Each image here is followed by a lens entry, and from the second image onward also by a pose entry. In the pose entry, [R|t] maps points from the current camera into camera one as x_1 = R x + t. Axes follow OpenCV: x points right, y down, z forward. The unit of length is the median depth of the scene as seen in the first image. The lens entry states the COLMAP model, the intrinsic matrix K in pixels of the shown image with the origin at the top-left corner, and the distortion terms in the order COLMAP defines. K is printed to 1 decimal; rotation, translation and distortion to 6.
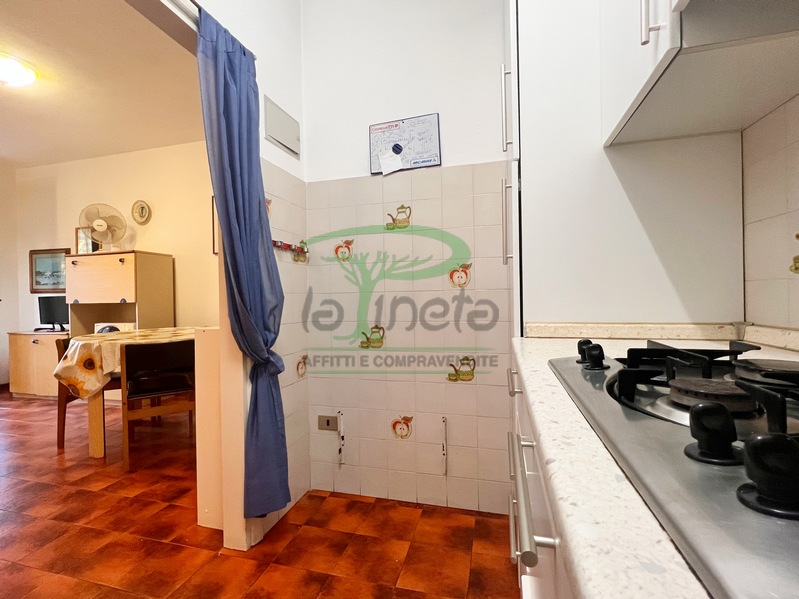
lens RADIAL K [[380.4, 0, 394.7], [0, 380.4, 296.6], [0, 0, 1]] dist [-0.001649, 0.000276]
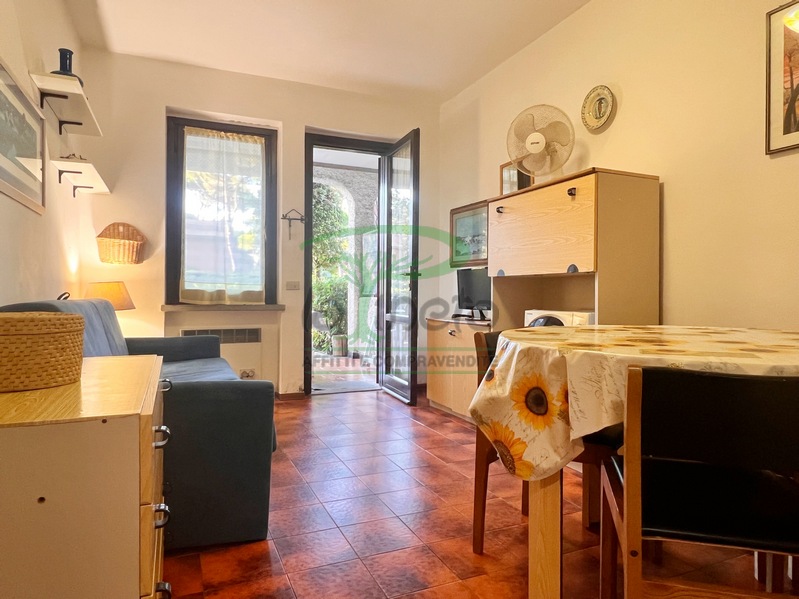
lens RADIAL K [[507.4, 0, 399.5], [0, 507.4, 299.5], [0, 0, 1]] dist [0.003521, -0.002406]
pose [[0.639012, 0.026382, -0.768744, -0.316309], [-0.013513, 0.999642, 0.023073, 0.039348], [0.769078, -0.004355, 0.639140, 0.355359]]
